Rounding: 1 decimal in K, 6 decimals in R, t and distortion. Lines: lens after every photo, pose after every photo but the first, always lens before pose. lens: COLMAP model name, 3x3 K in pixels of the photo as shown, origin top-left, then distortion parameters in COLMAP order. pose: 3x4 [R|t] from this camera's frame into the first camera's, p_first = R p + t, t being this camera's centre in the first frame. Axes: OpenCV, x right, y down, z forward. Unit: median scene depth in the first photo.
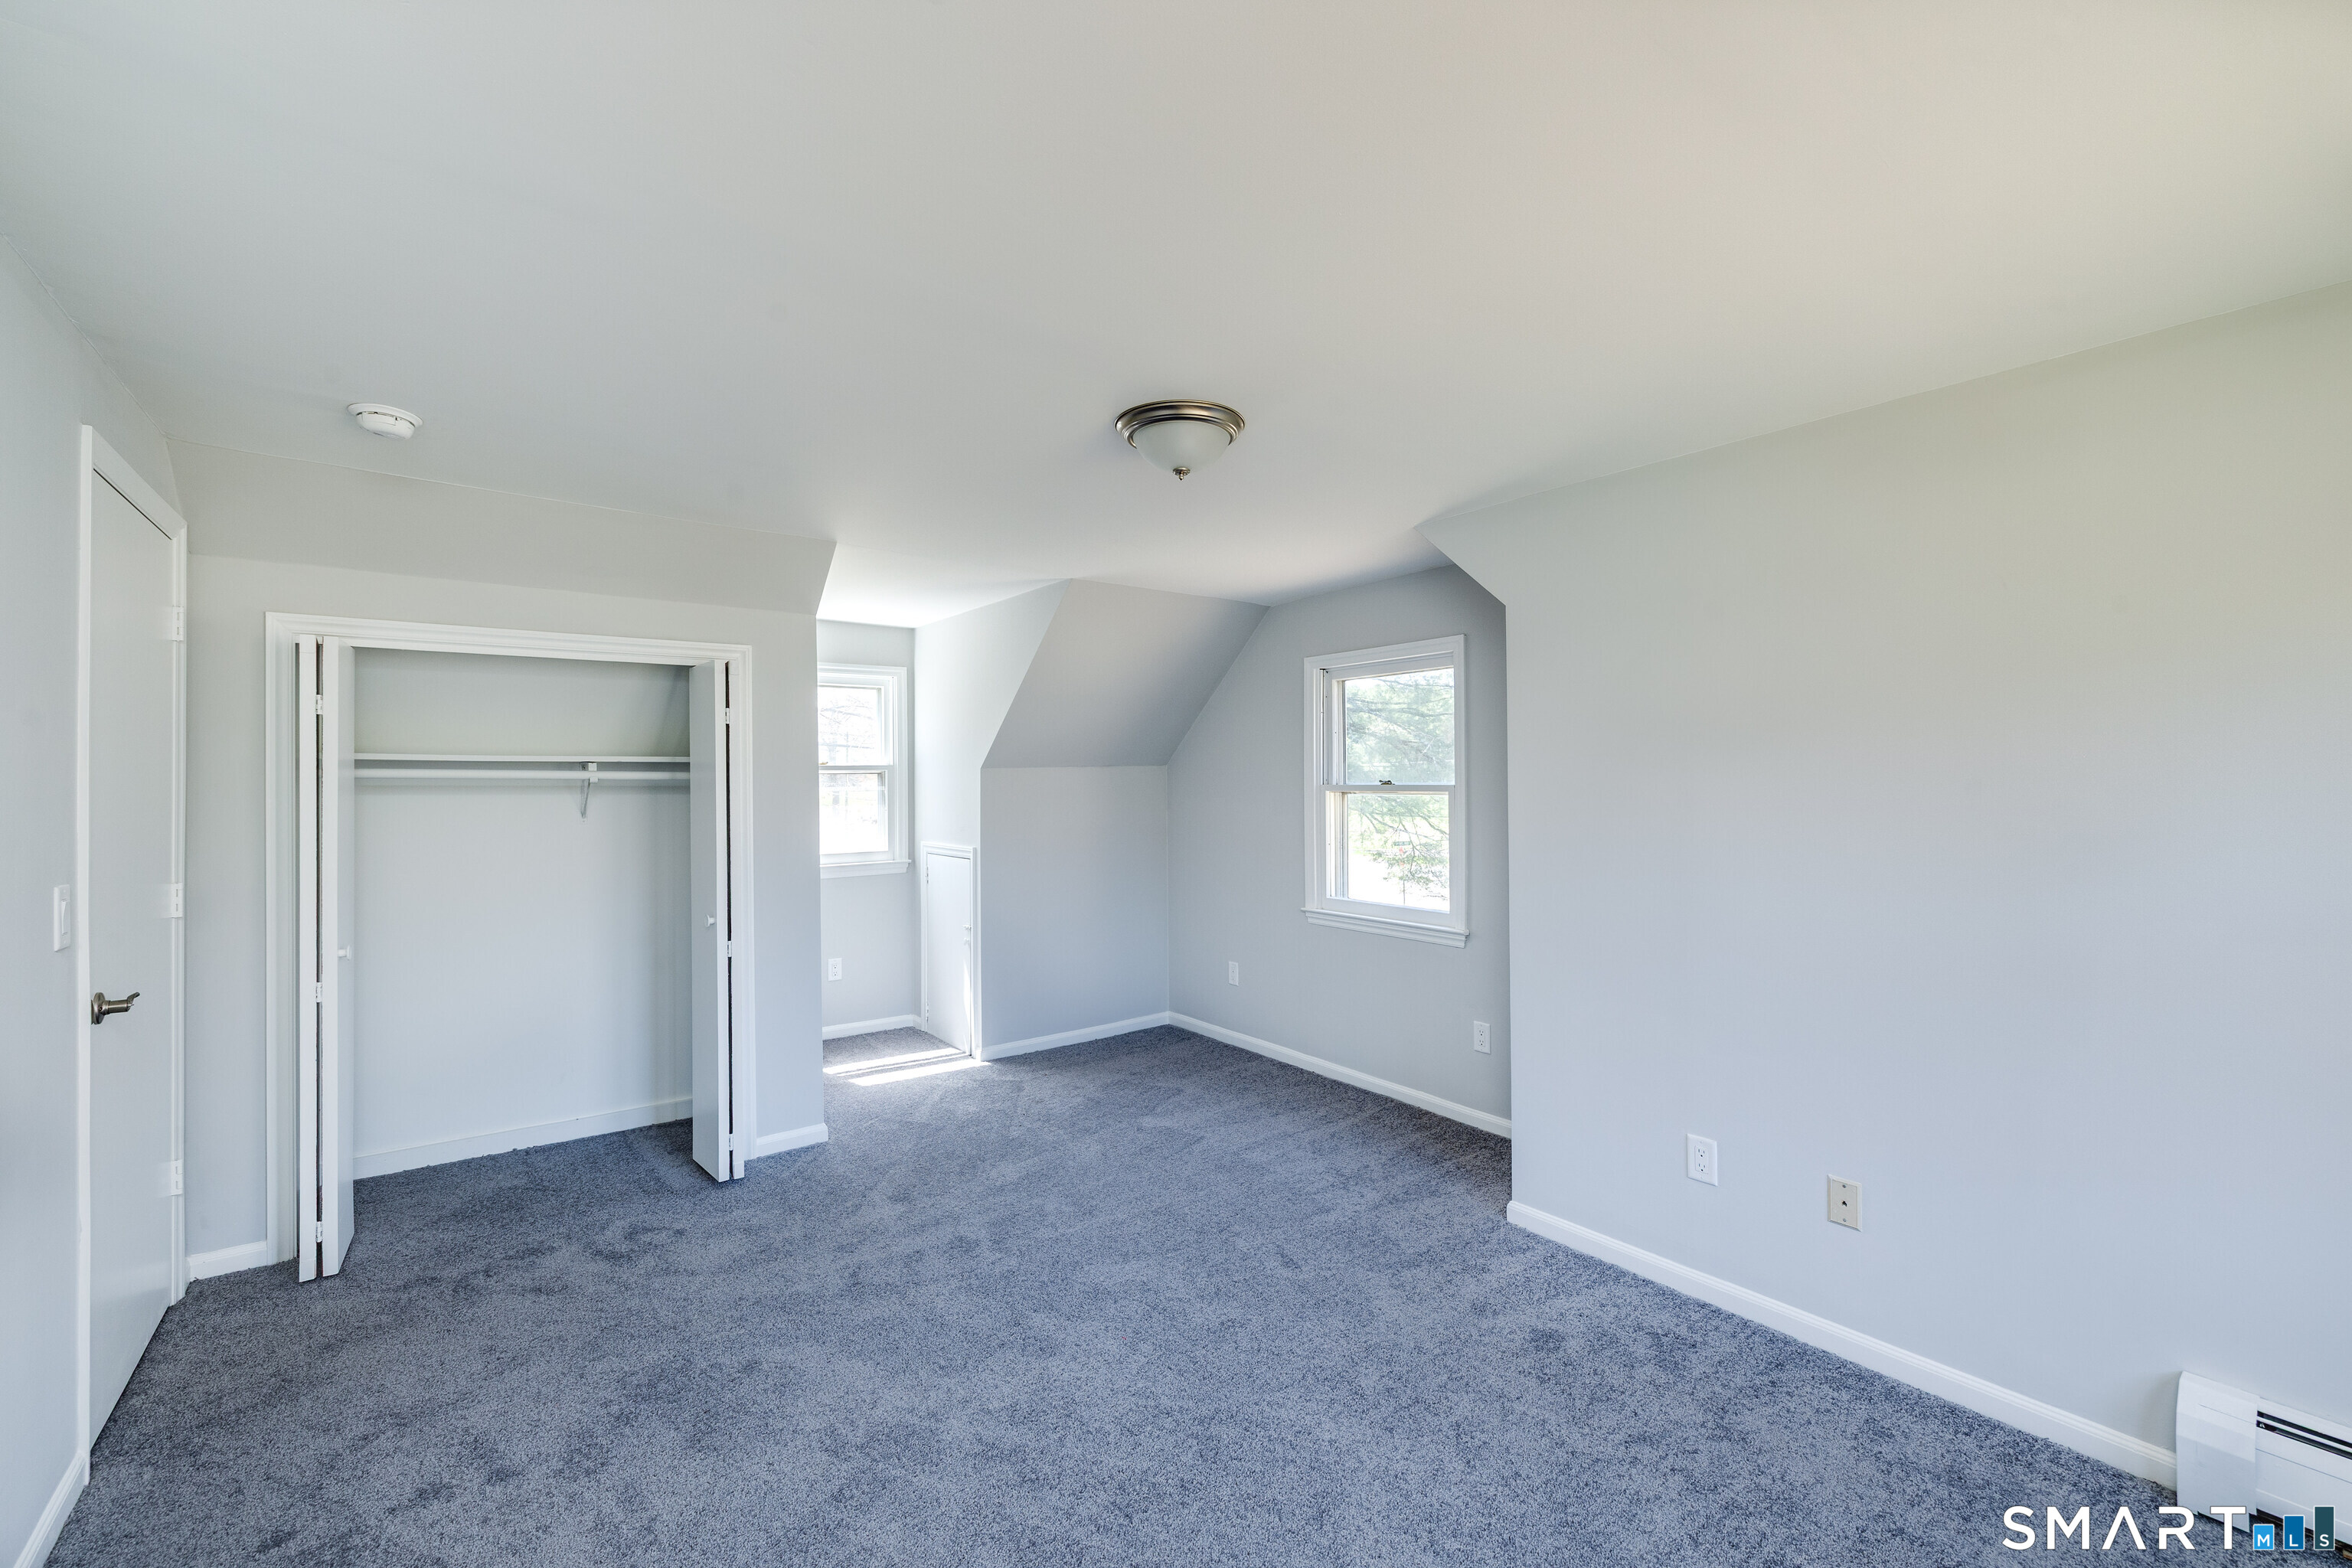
lens RADIAL K [[995.1, 0, 1180.3], [0, 995.1, 775.3], [0, 0, 1]] dist [0.000902, -0.000107]
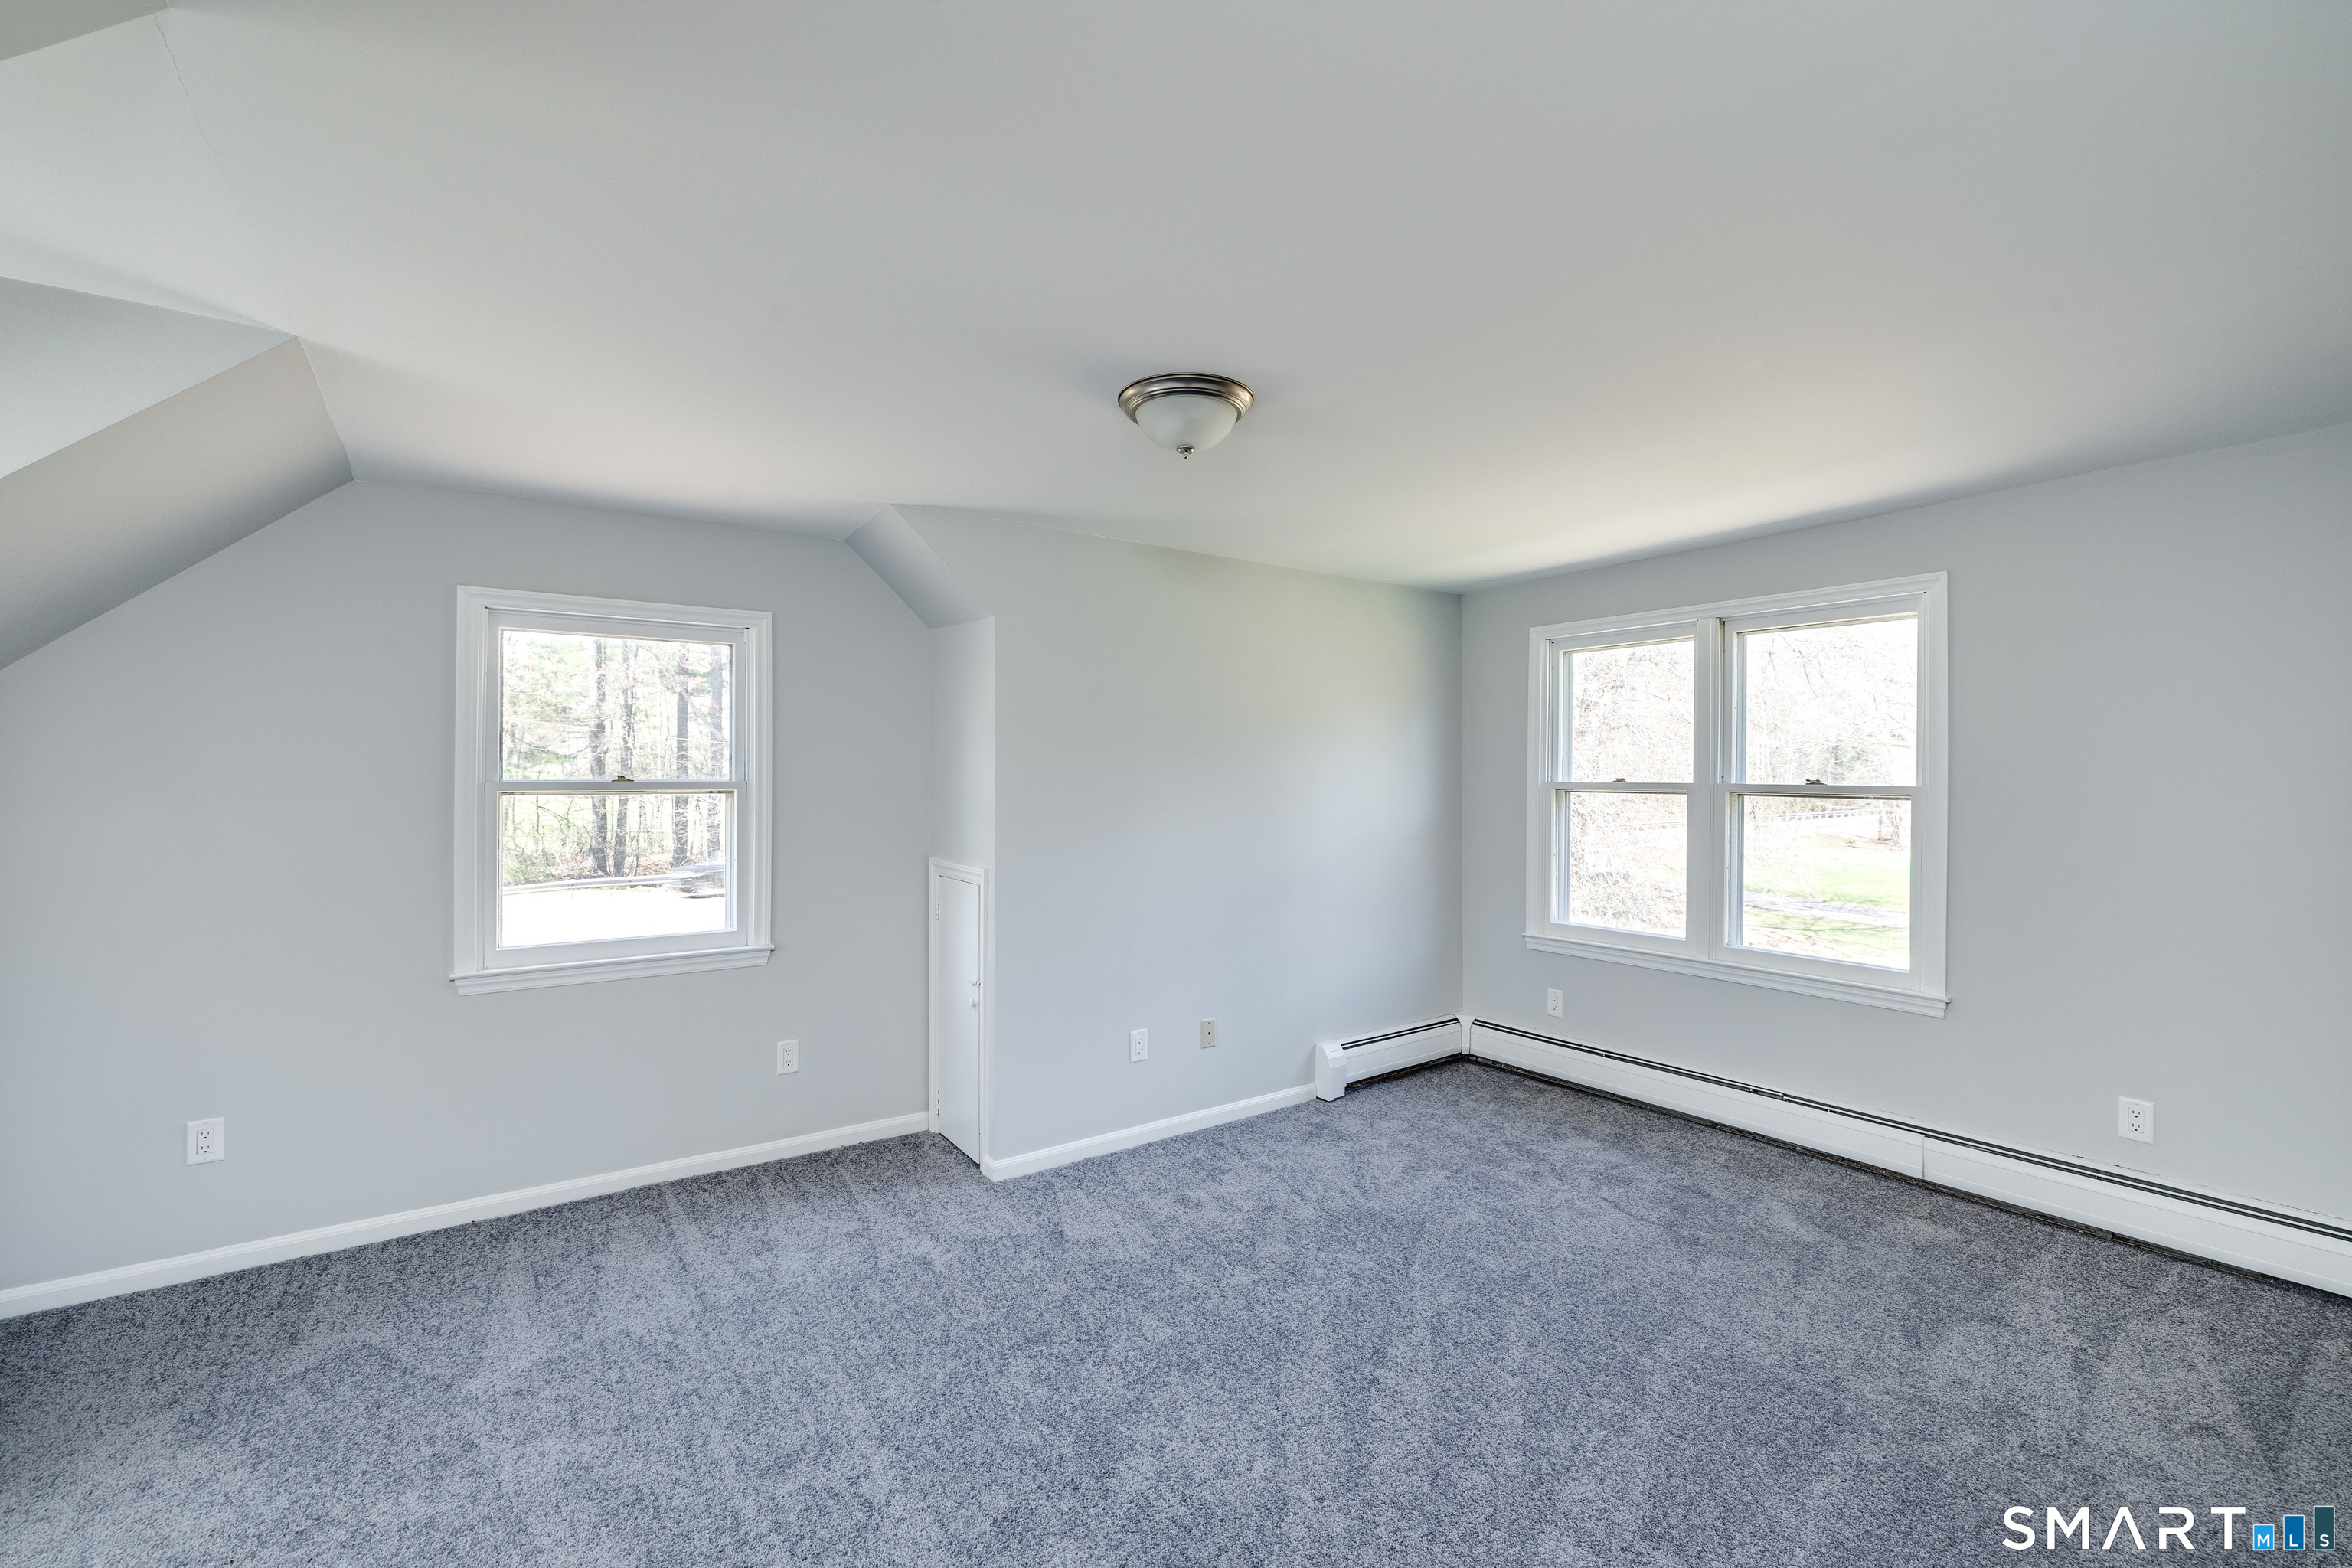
lens RADIAL K [[995.1, 0, 1180.3], [0, 995.1, 775.3], [0, 0, 1]] dist [0.000902, -0.000107]
pose [[0.018629, 0.007236, 0.999800, -0.686094], [-0.008440, 0.999939, -0.007080, 0.008165], [-0.999791, -0.008306, 0.018689, 0.705347]]
